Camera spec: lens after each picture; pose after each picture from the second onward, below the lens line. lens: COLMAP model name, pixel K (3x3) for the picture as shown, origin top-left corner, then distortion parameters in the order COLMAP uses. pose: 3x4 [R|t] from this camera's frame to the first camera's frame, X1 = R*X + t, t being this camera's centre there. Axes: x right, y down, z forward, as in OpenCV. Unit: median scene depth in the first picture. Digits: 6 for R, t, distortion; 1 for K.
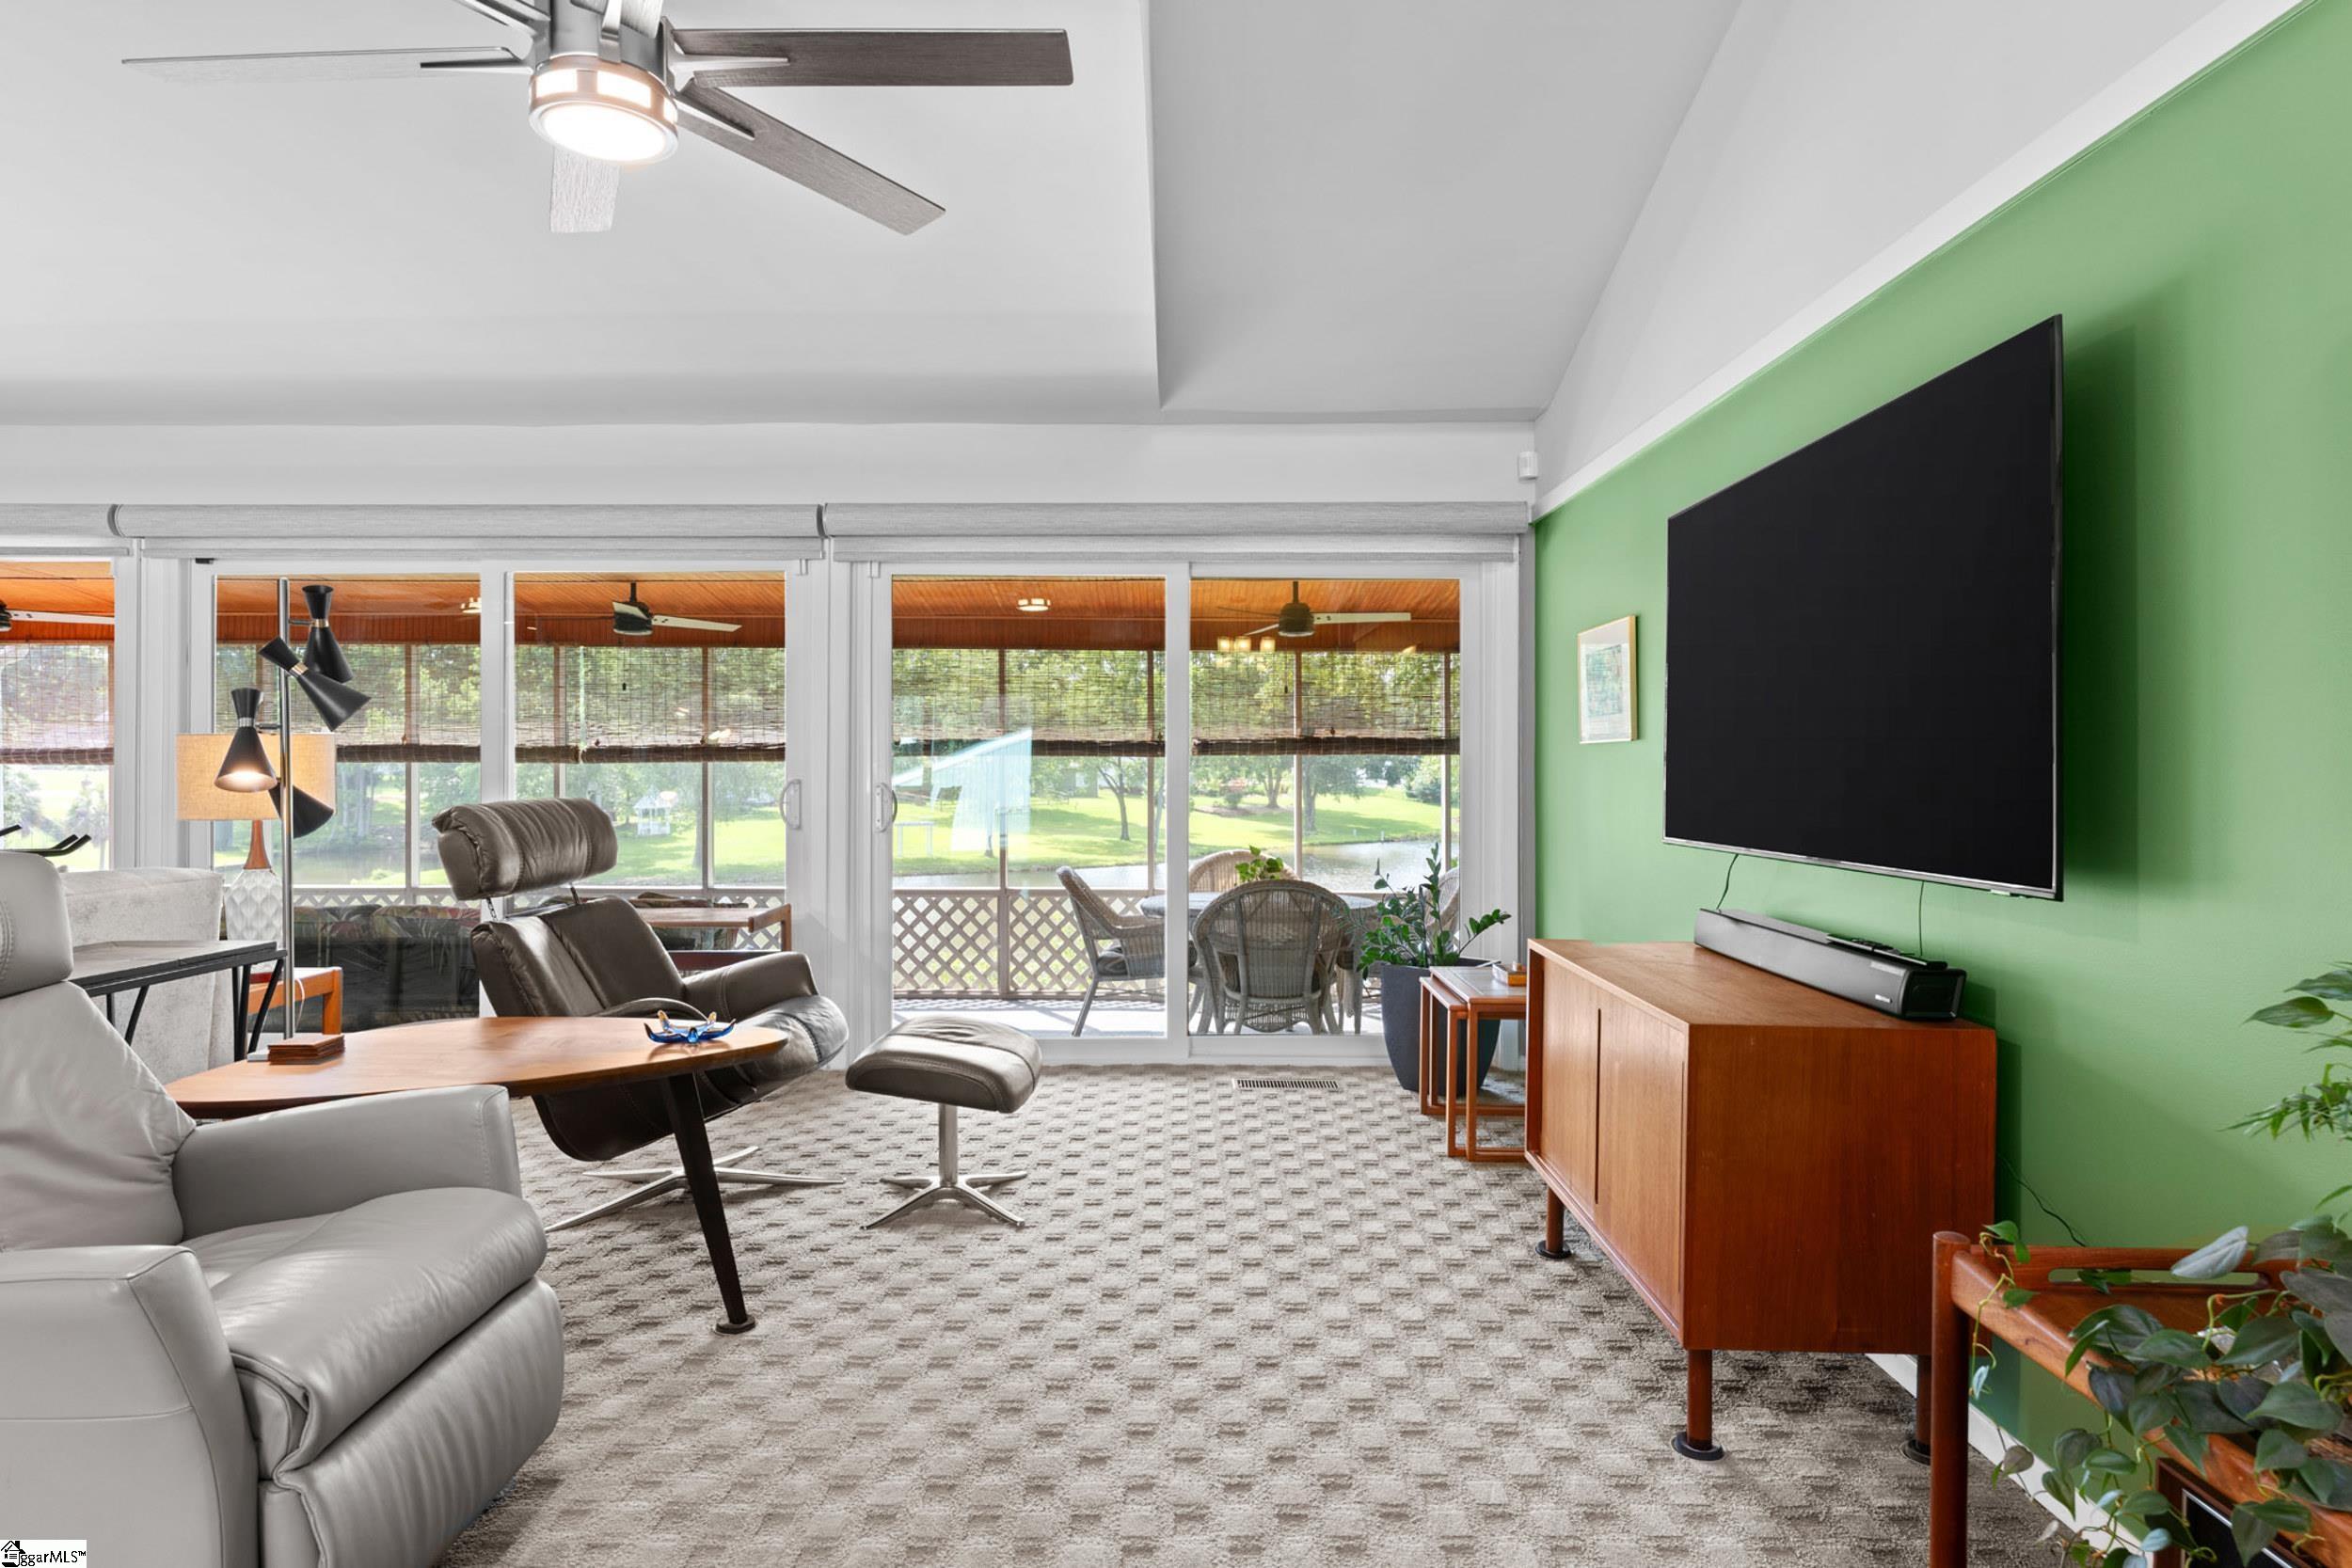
lens RADIAL K [[1283.9, 0, 1158.3], [0, 1283.9, 775.1], [0, 0, 1]] dist [0.000944, 0.000165]
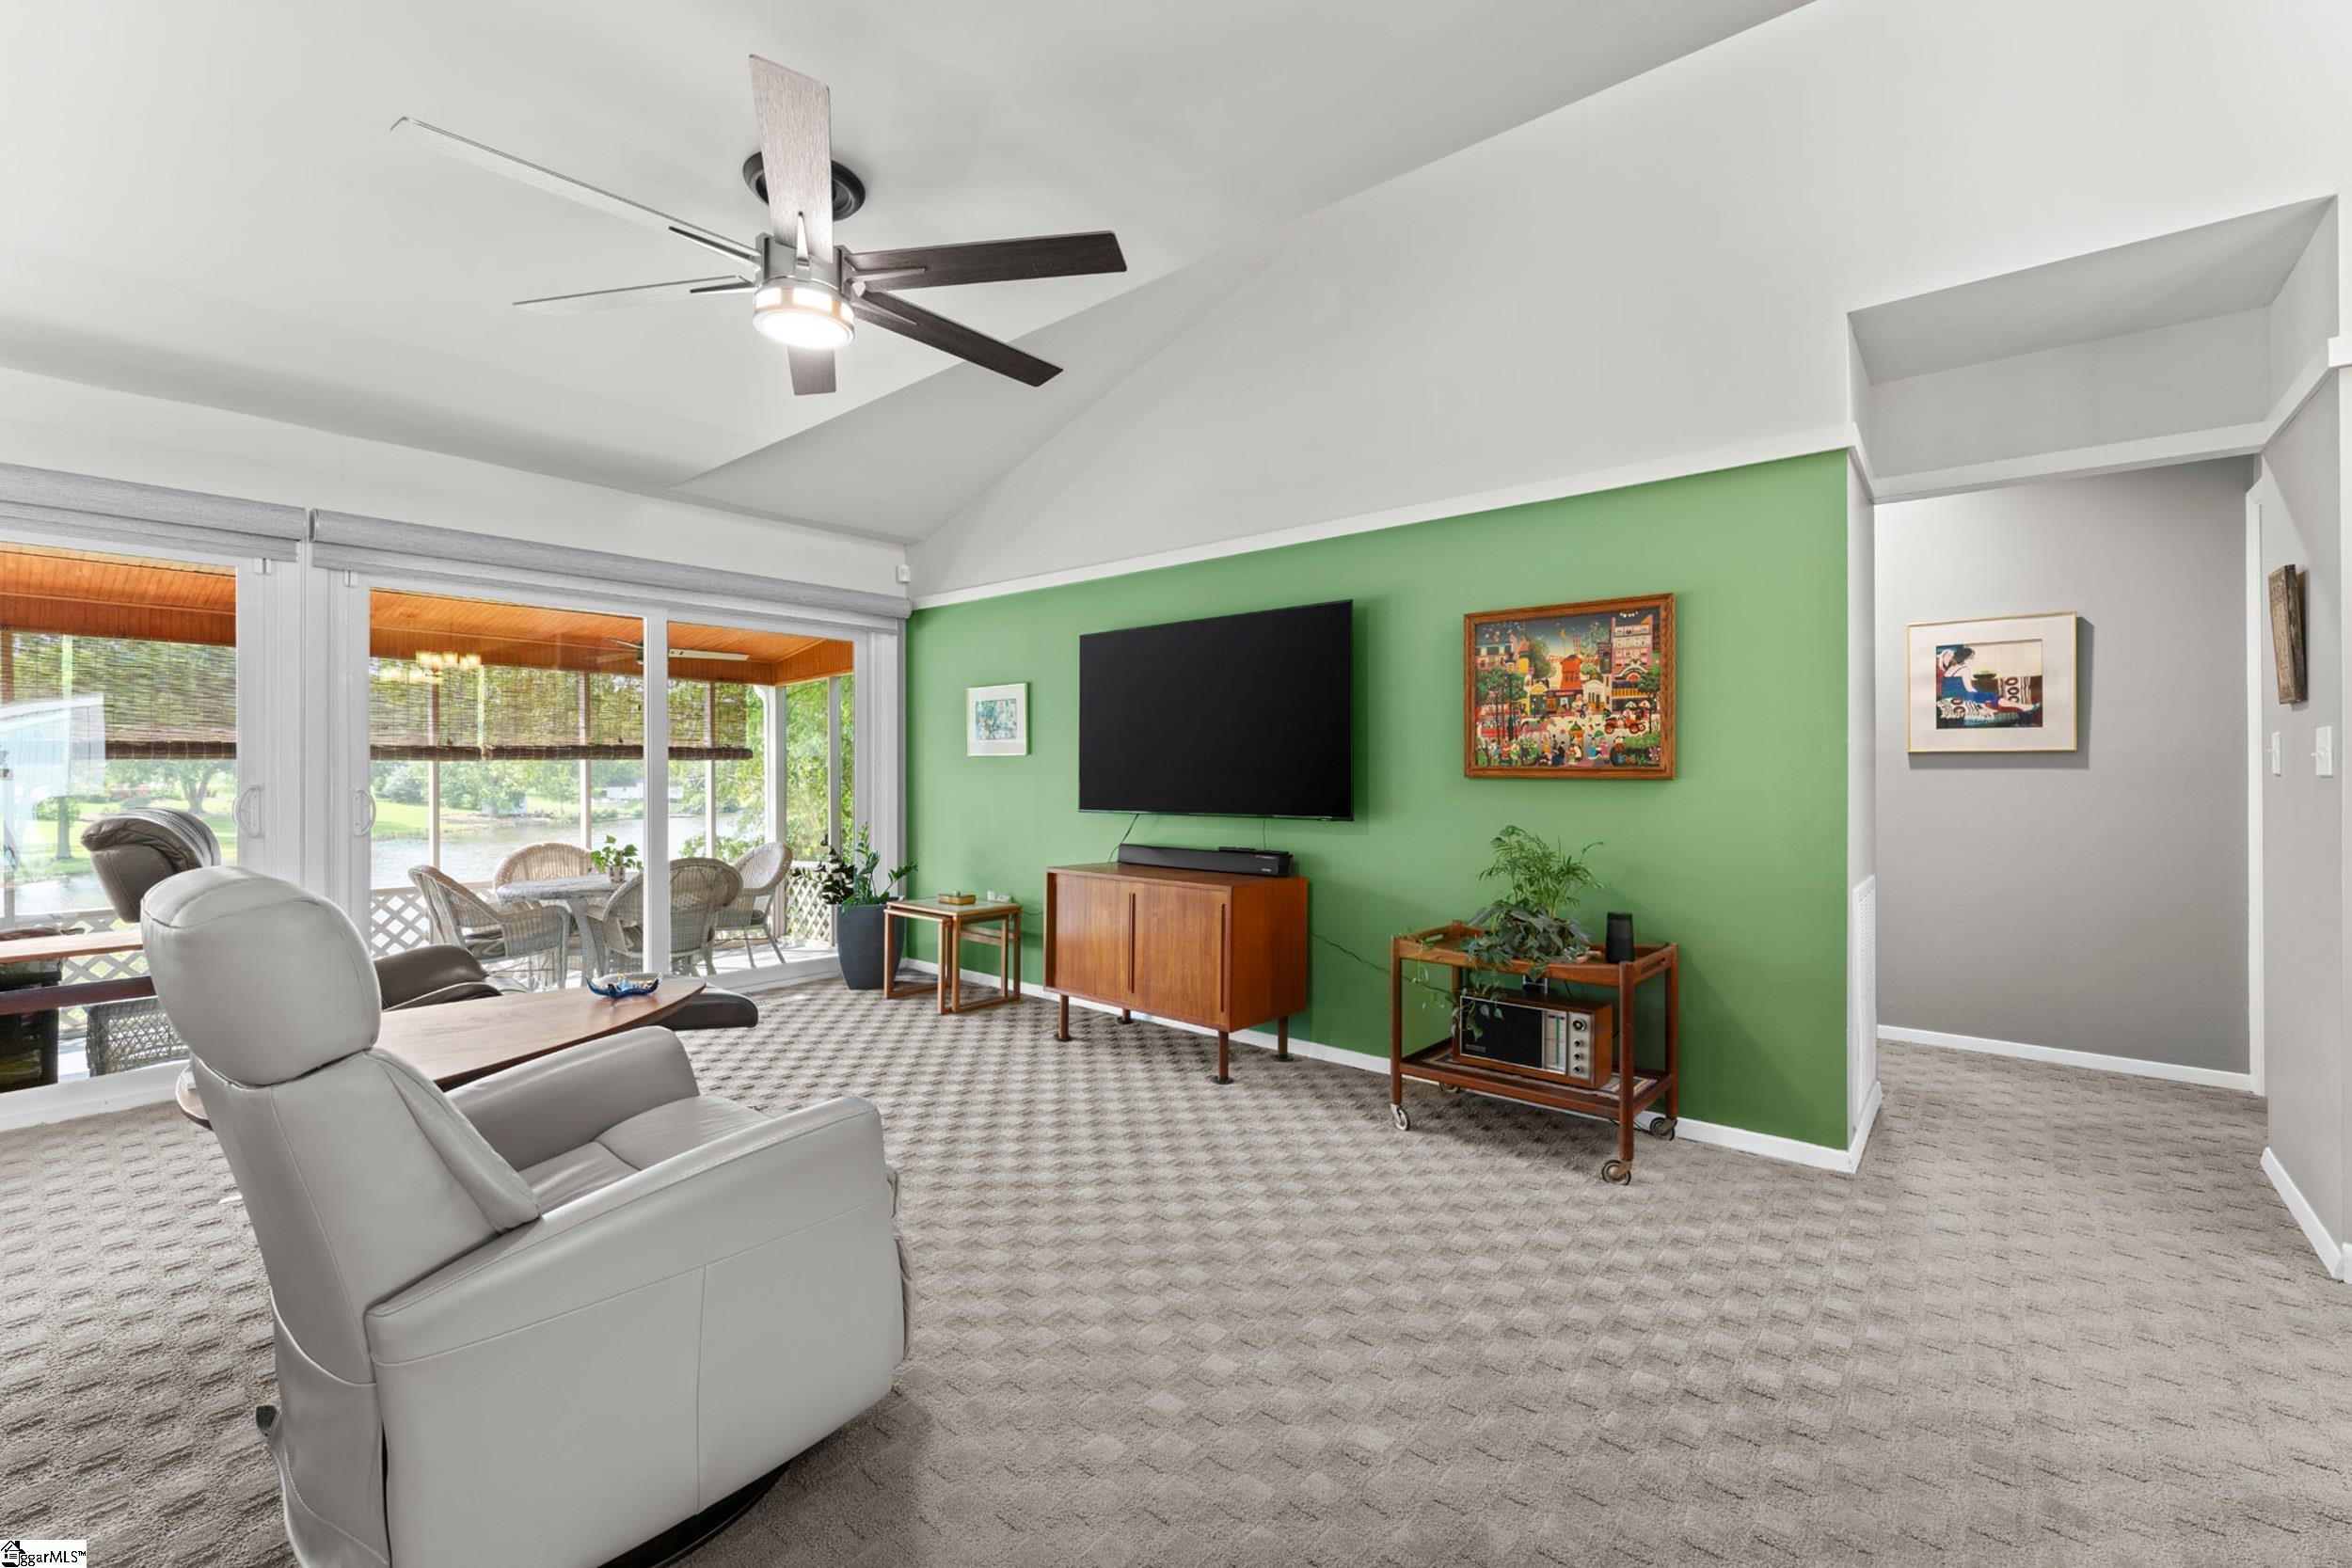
lens RADIAL K [[991.5, 0, 1176.5], [0, 991.5, 768.9], [0, 0, 1]] dist [0.001337, -0.000421]
pose [[0.636948, -0.001719, 0.770905, -0.400253], [0.006292, 0.999976, -0.002969, -0.001935], [-0.770881, 0.006741, 0.636943, -0.008423]]
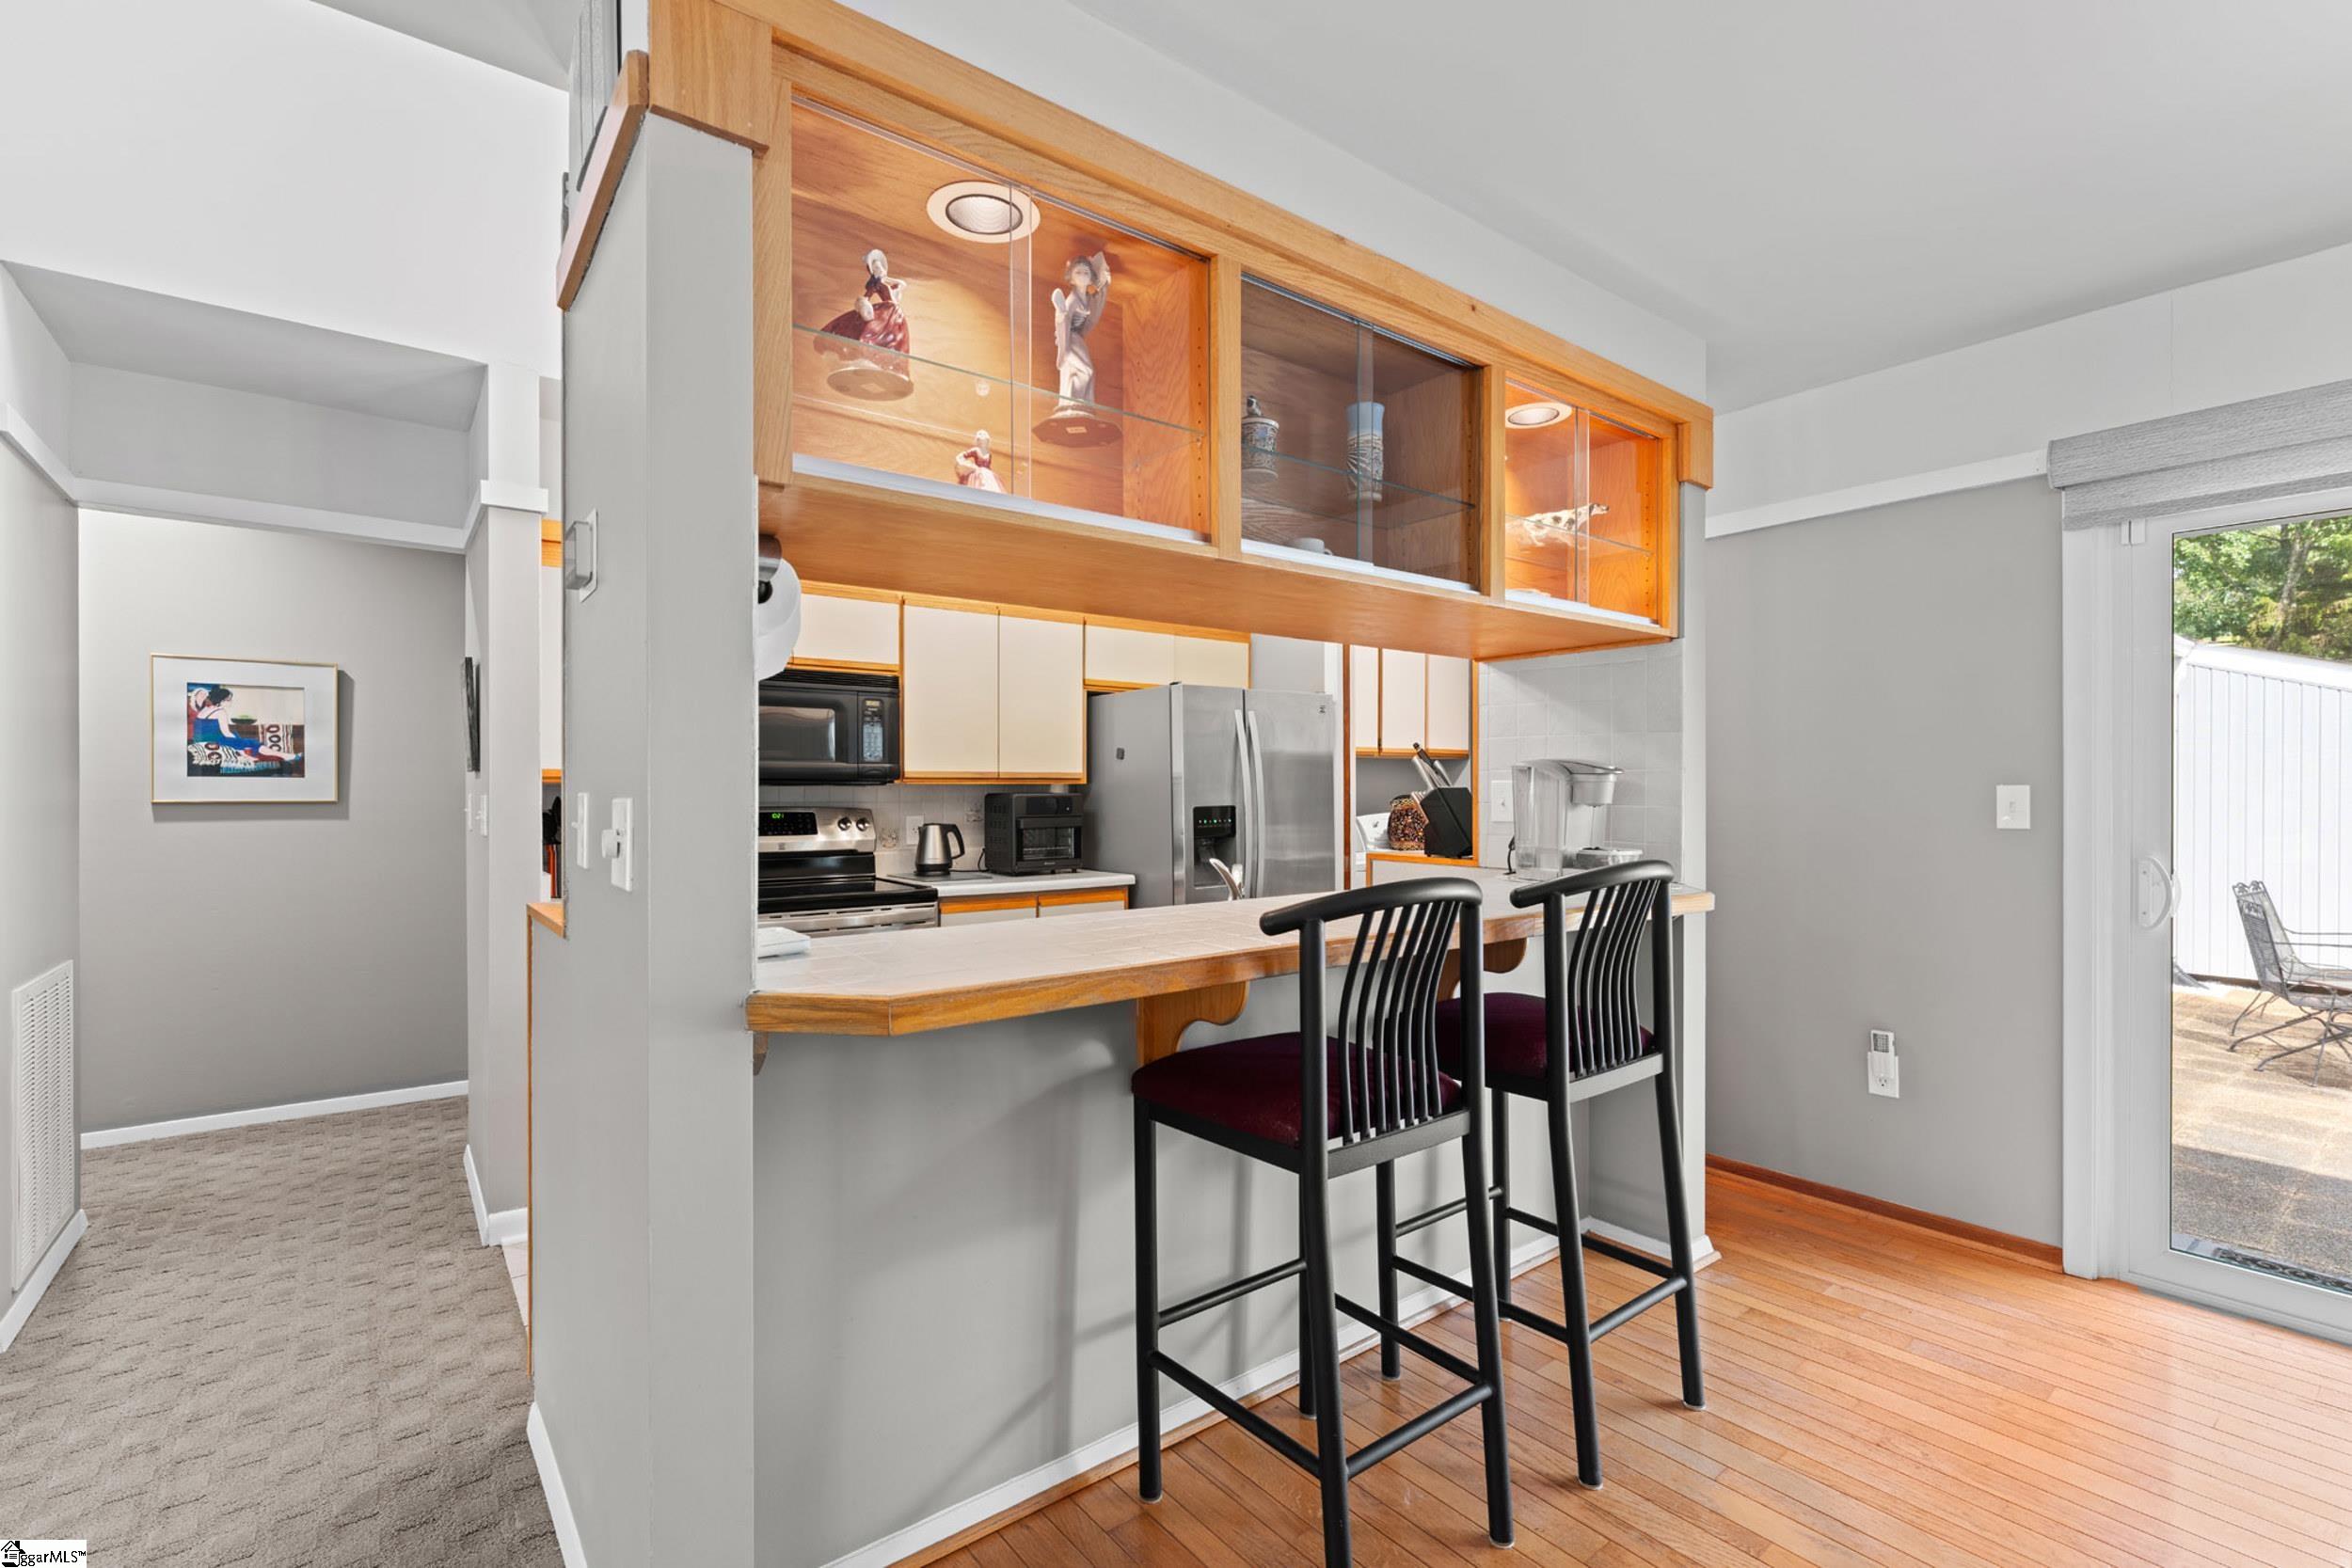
lens RADIAL K [[1043.0, 0, 1172.3], [0, 1043.0, 787.8], [0, 0, 1]] dist [0.002846, 0.000160]
pose [[-0.606915, -0.000593, 0.794766, -0.411131], [0.002580, 0.999993, 0.002716, -0.019929], [-0.794762, 0.003699, -0.606909, -0.062961]]
